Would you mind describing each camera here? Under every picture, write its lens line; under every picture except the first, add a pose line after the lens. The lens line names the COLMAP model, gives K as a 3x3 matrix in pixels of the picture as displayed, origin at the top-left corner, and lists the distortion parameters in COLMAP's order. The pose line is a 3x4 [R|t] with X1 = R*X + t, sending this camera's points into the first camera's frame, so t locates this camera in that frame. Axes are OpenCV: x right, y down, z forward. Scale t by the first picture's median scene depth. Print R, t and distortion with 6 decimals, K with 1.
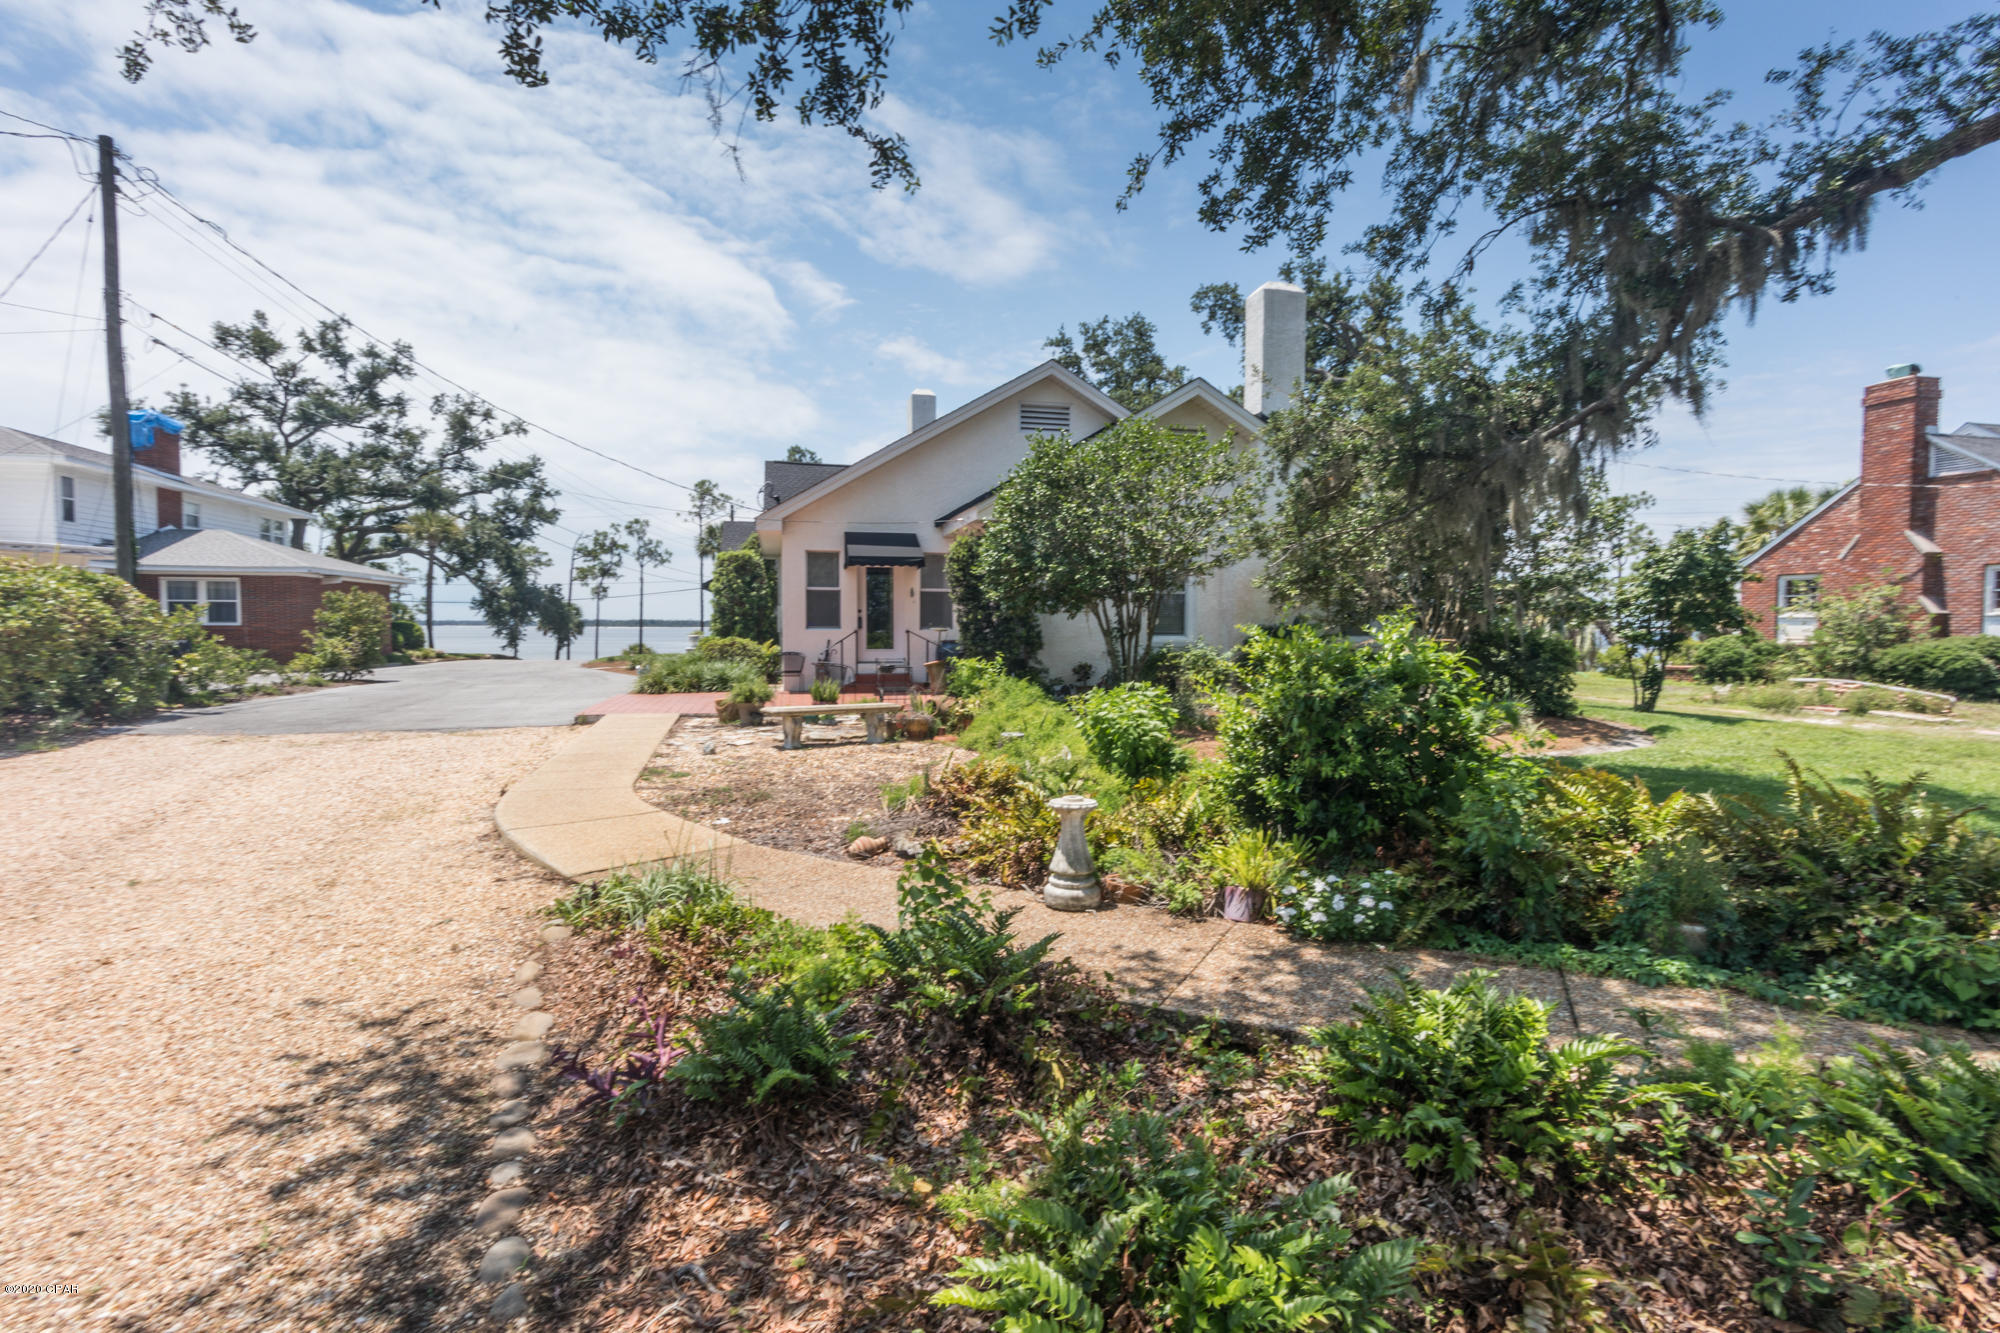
lens RADIAL K [[958.6, 0, 994.6], [0, 958.6, 667.5], [0, 0, 1]] dist [0.002517, -0.000604]
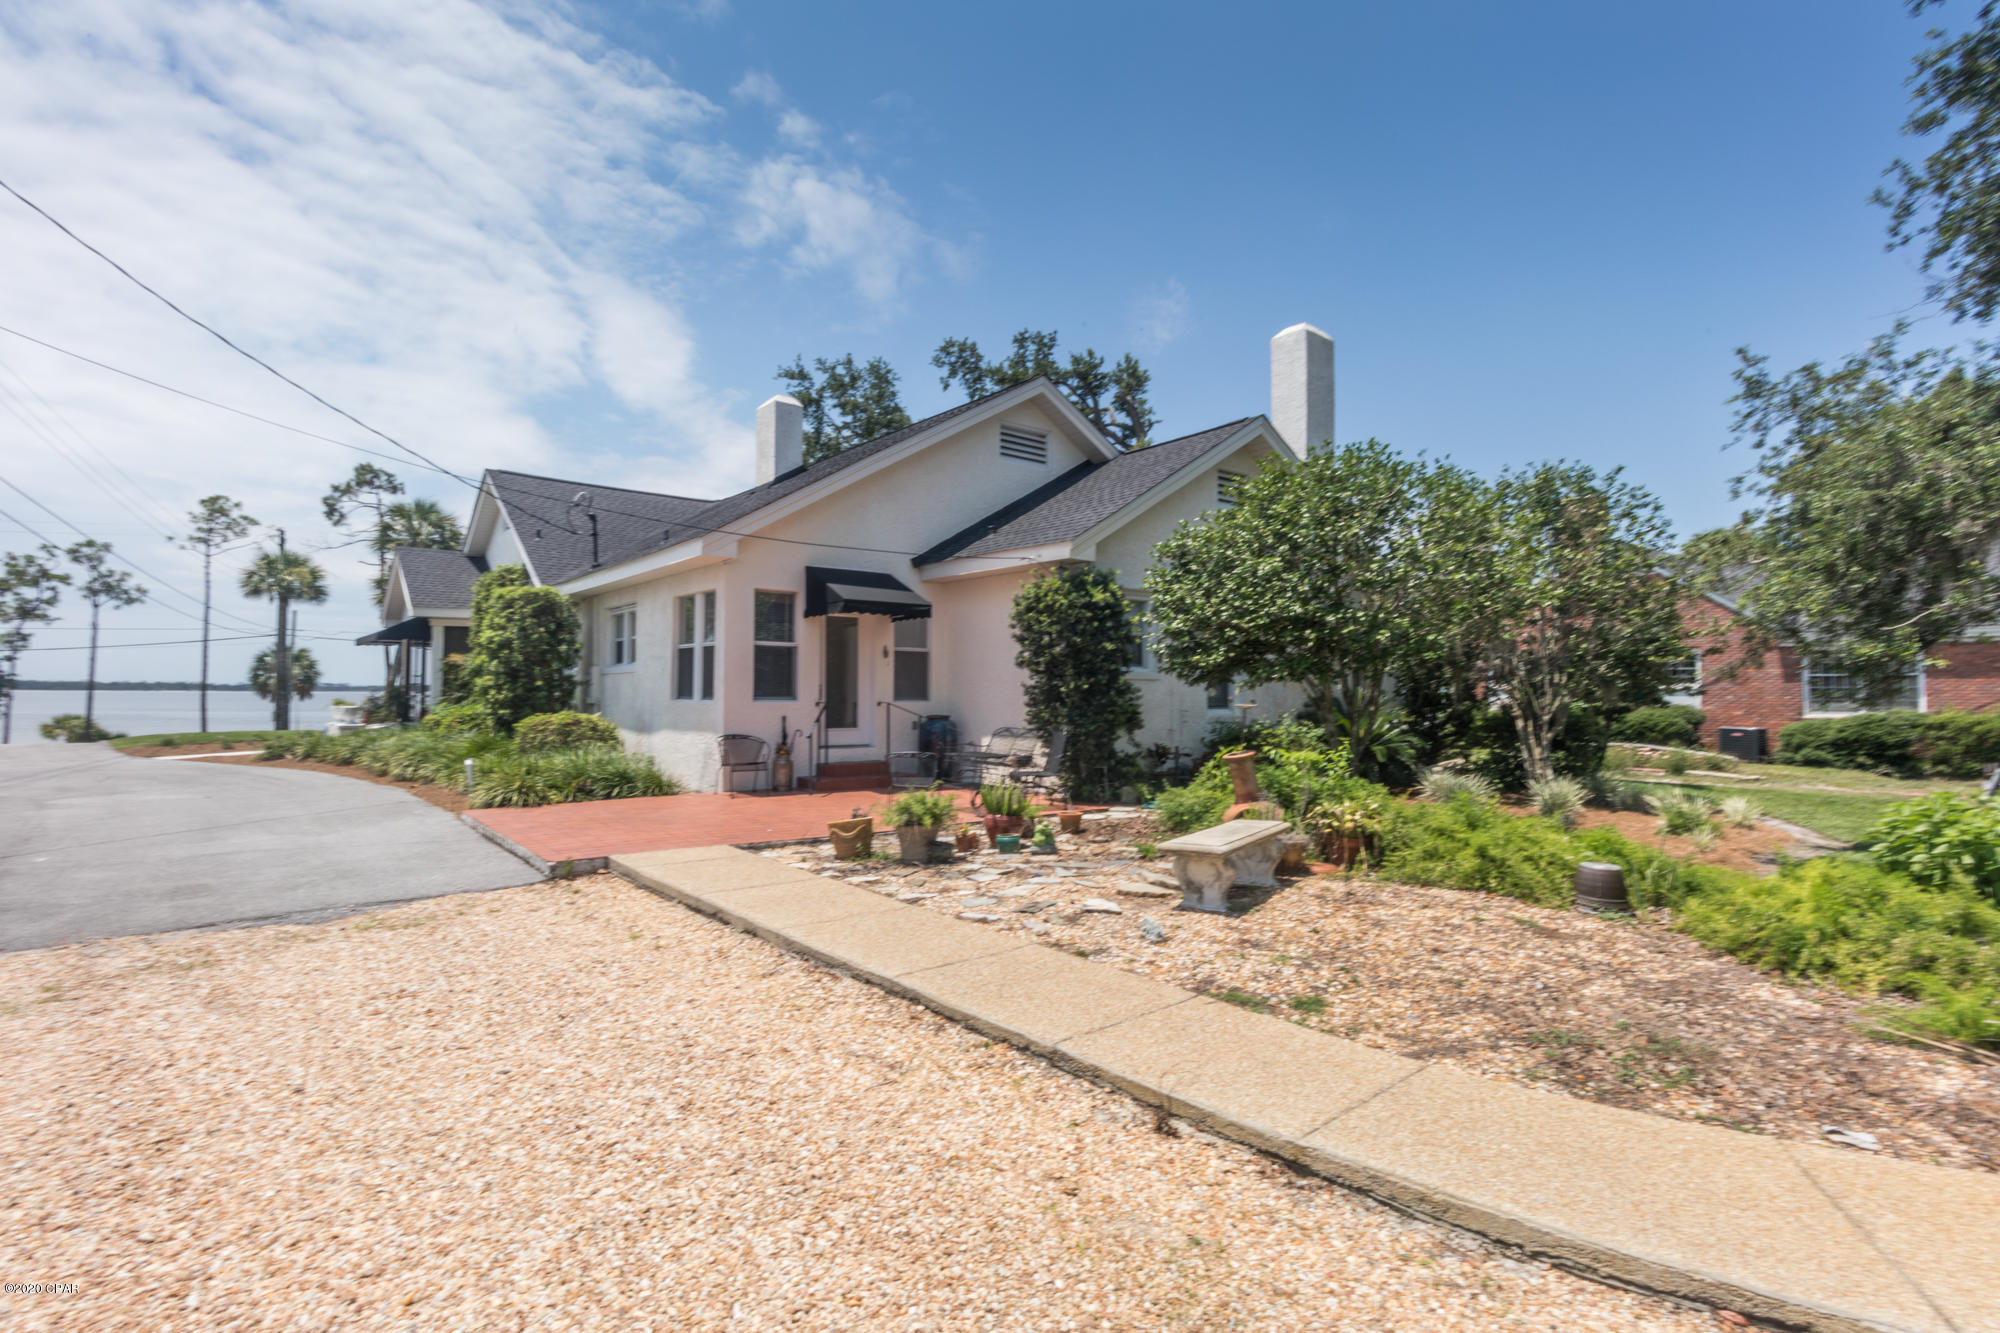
lens RADIAL K [[958.6, 0, 994.6], [0, 958.6, 667.5], [0, 0, 1]] dist [0.002517, -0.000604]
pose [[0.900114, 0.014890, 0.435399, -0.125537], [0.014782, 0.997796, -0.064682, -0.006221], [-0.435403, 0.064657, 0.897911, 0.110891]]
